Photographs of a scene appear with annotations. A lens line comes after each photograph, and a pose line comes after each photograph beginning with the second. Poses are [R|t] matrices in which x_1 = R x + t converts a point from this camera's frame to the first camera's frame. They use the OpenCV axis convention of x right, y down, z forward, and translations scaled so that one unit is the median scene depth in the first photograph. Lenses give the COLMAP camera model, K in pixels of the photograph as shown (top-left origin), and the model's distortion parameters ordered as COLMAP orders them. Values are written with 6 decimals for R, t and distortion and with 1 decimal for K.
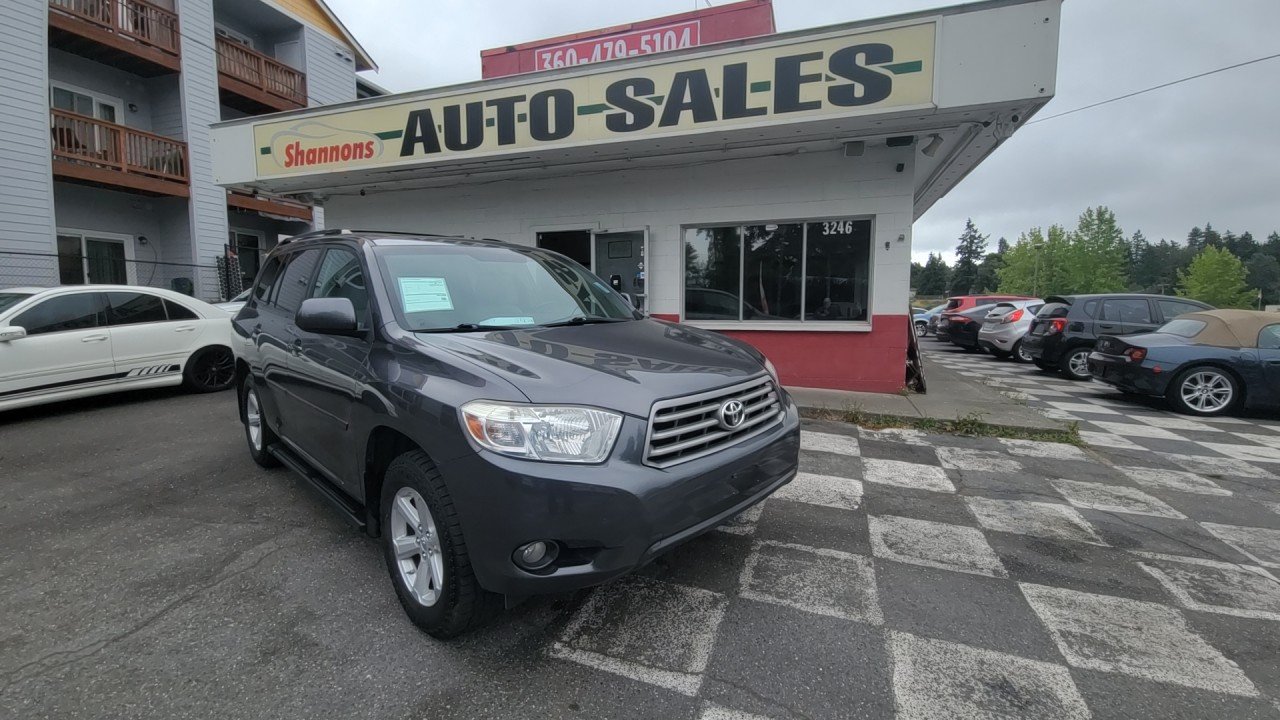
lens RADIAL K [[520.4, 0, 649.6], [0, 520.4, 358.0], [0, 0, 1]] dist [0.012348, -0.008702]
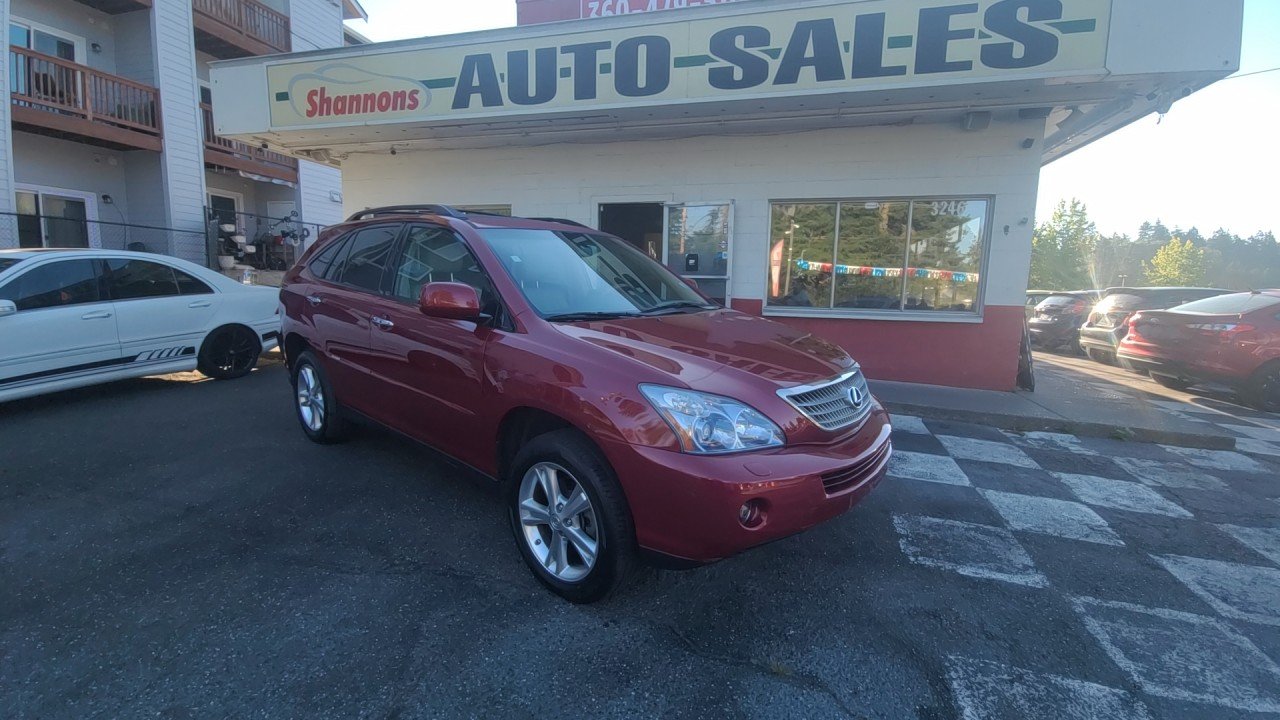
lens RADIAL K [[520.4, 0, 649.7], [0, 520.4, 358.7], [0, 0, 1]] dist [0.012348, -0.008702]
pose [[0.998155, 0.015179, 0.058789, -0.219023], [-0.017607, 0.999004, 0.040997, -0.016239], [-0.058108, -0.041956, 0.997428, 0.114311]]
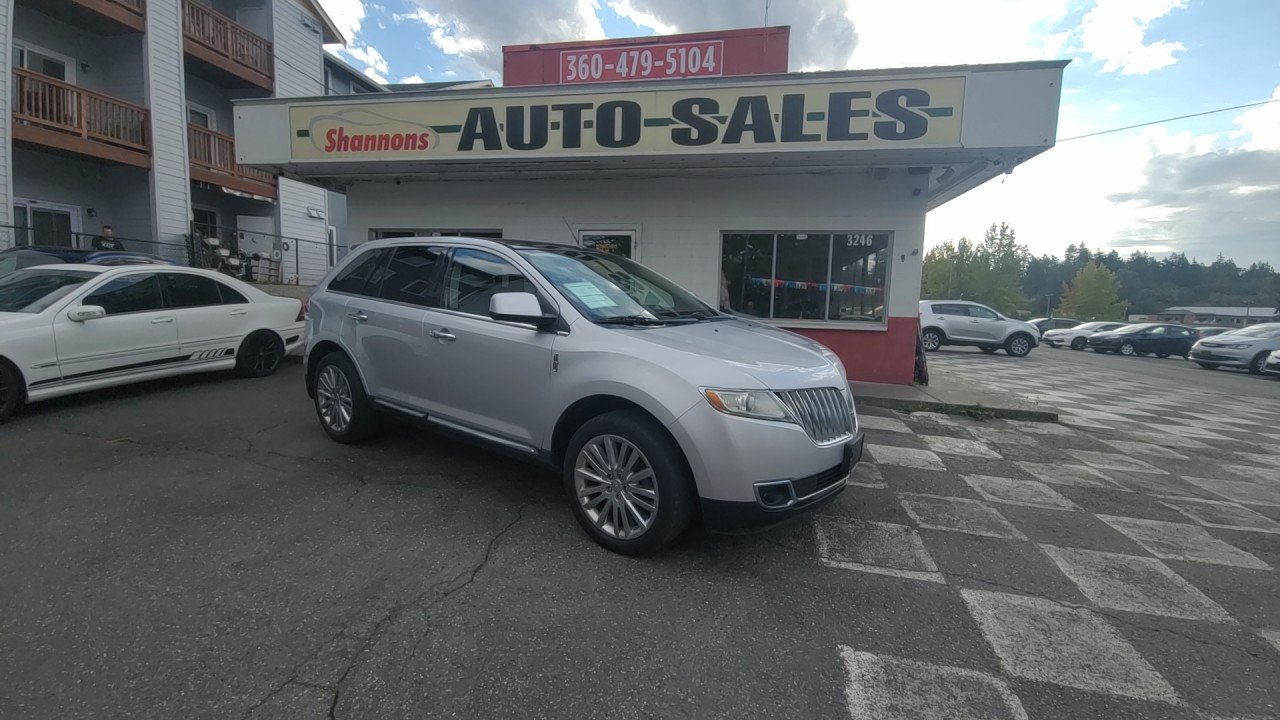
lens RADIAL K [[520.4, 0, 650.3], [0, 520.4, 357.8], [0, 0, 1]] dist [0.012348, -0.008702]
pose [[0.990884, 0.016115, 0.133753, -0.259433], [-0.017619, 0.999794, 0.010070, 0.006754], [-0.133563, -0.012335, 0.990964, -0.087167]]
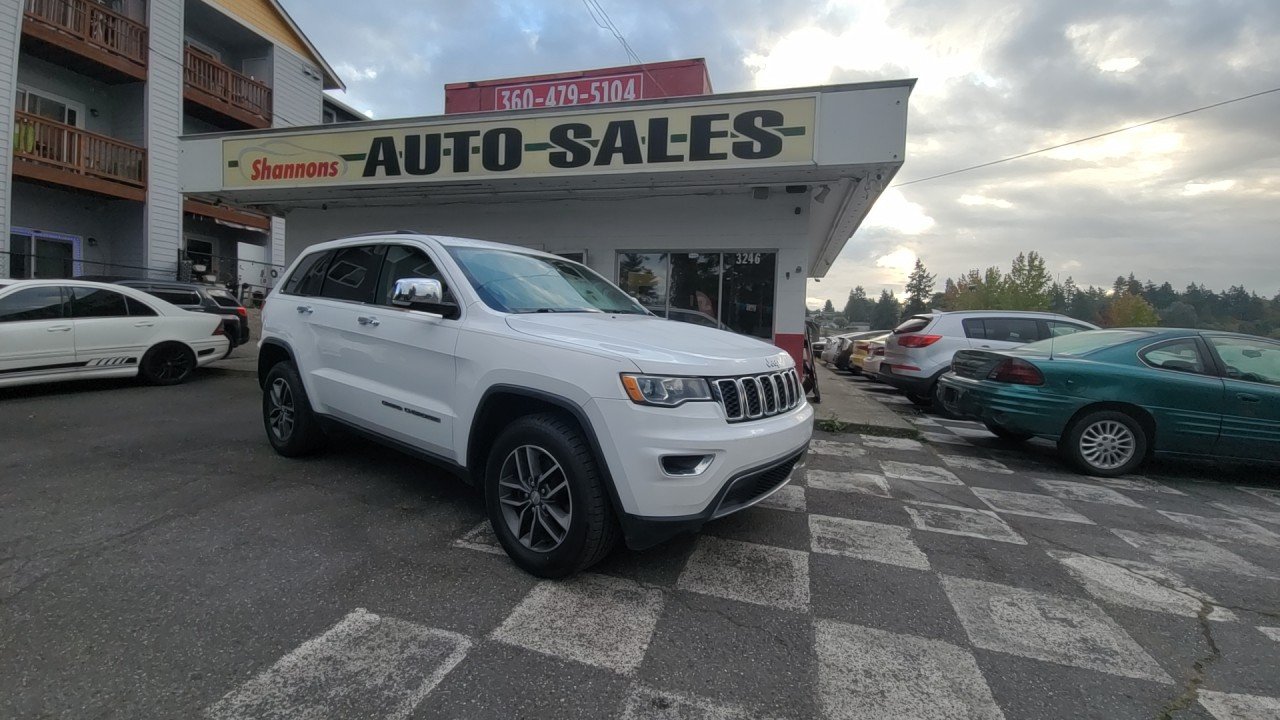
lens RADIAL K [[520.4, 0, 649.9], [0, 520.4, 358.2], [0, 0, 1]] dist [0.012348, -0.008702]
pose [[0.996958, 0.031660, 0.071224, 0.068141], [-0.028146, 0.998362, -0.049819, 0.038660], [-0.072685, 0.047662, 0.996215, -0.139952]]
